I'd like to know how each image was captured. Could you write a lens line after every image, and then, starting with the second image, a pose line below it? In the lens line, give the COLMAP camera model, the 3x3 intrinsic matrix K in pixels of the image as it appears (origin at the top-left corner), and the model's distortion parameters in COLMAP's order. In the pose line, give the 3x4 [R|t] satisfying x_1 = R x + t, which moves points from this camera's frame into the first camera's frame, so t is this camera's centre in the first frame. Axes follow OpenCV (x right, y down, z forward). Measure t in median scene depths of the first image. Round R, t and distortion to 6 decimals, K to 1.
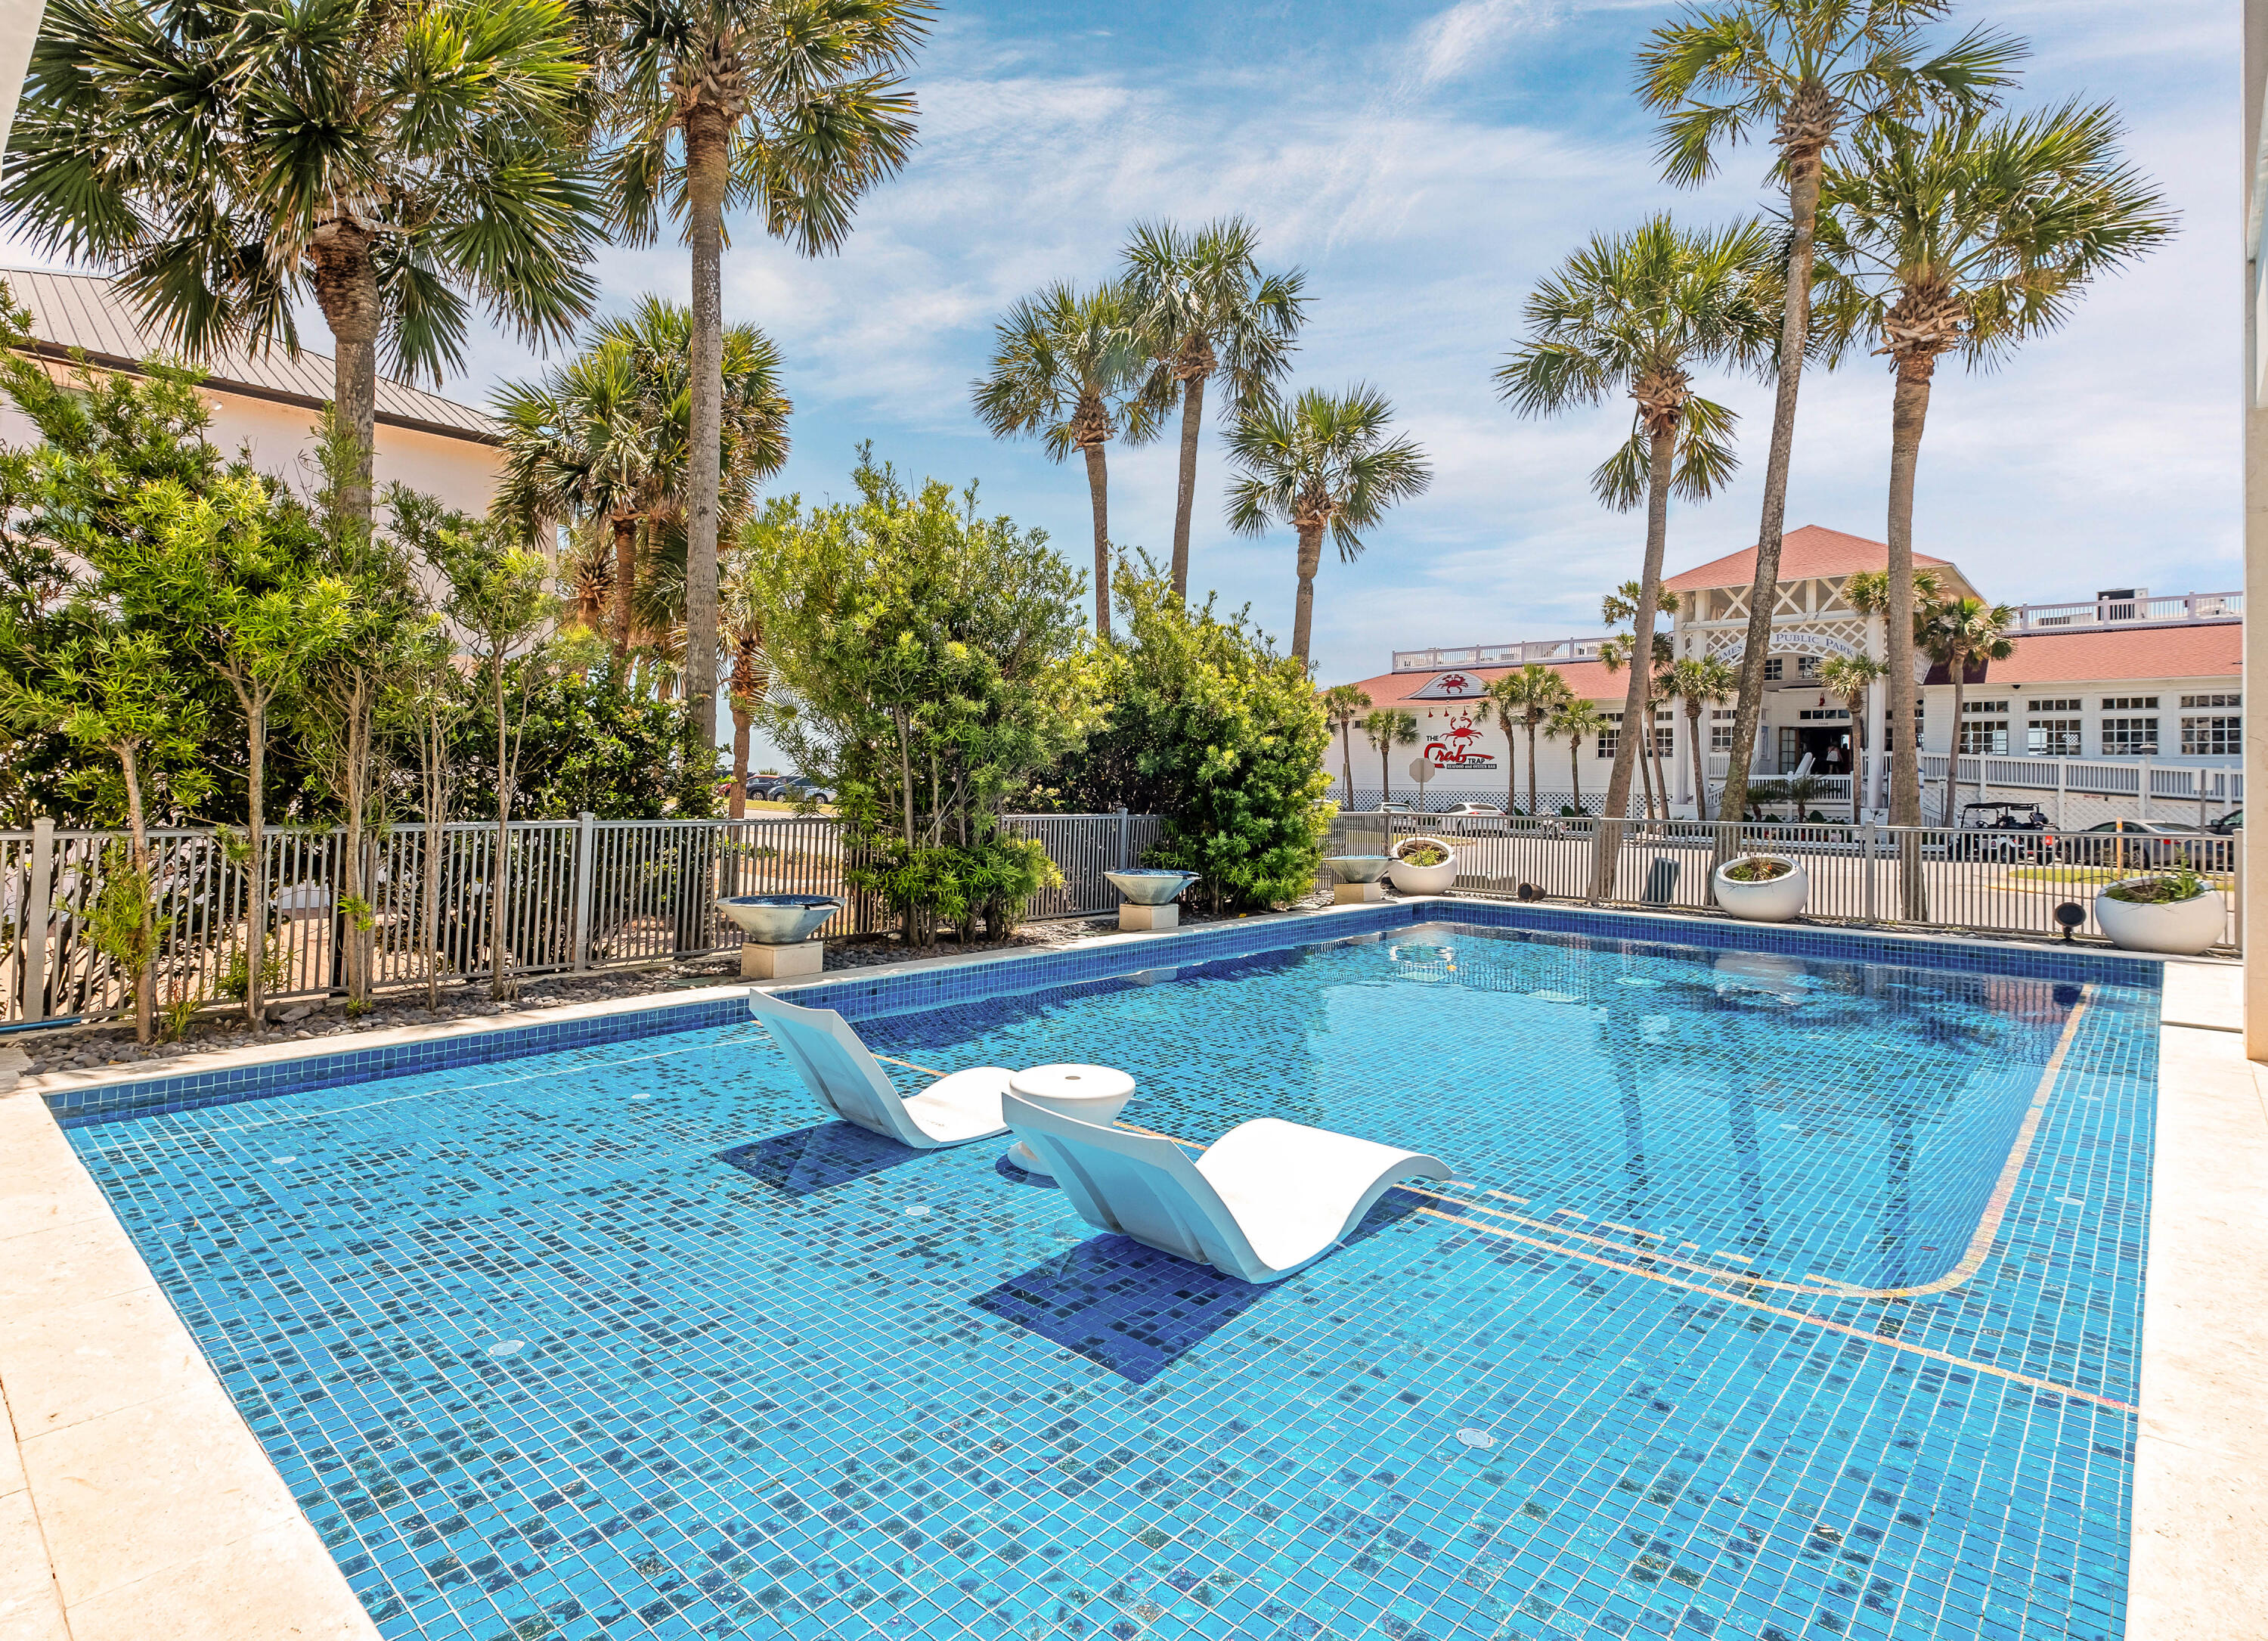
lens RADIAL K [[1169.4, 0, 1072.3], [0, 1169.4, 769.3], [0, 0, 1]] dist [0.004755, 0.000089]
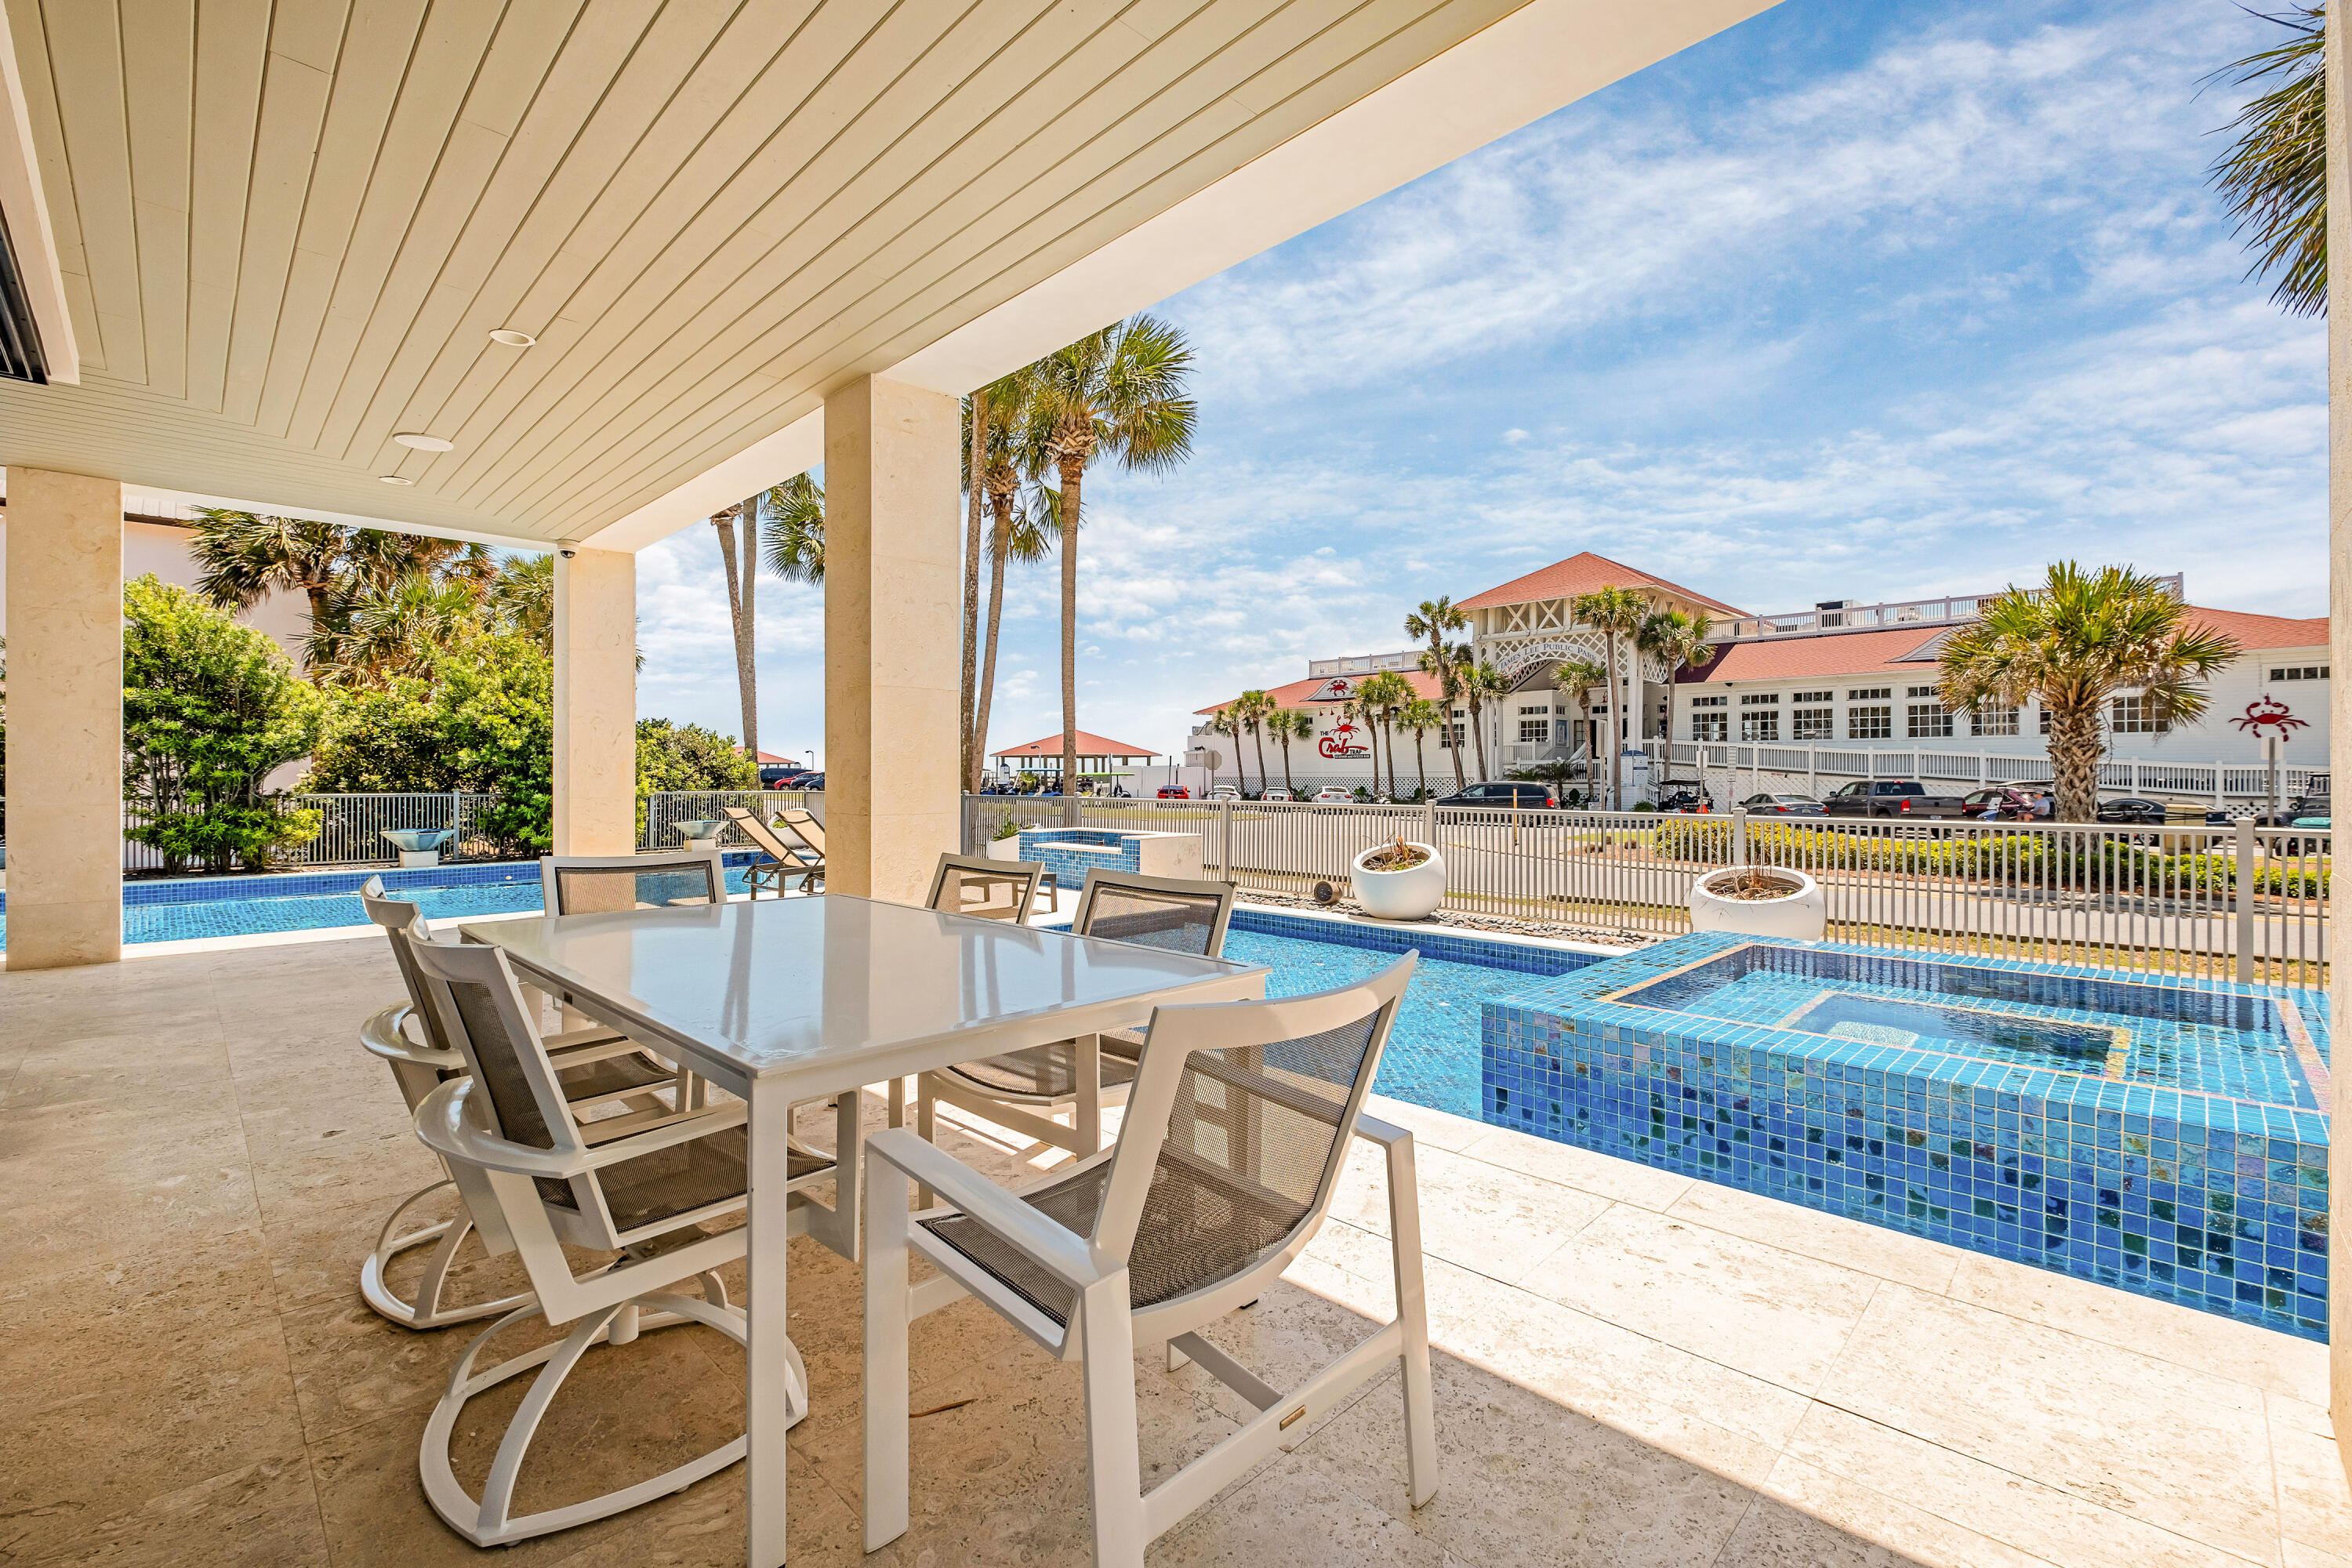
lens RADIAL K [[1012.3, 0, 1183.6], [0, 1012.3, 771.4], [0, 0, 1]] dist [0.000311, -0.000381]
pose [[0.999236, -0.017929, -0.034722, 0.639780], [0.018346, 0.999763, 0.011709, -0.007071], [0.034504, -0.012337, 0.999328, -0.158856]]
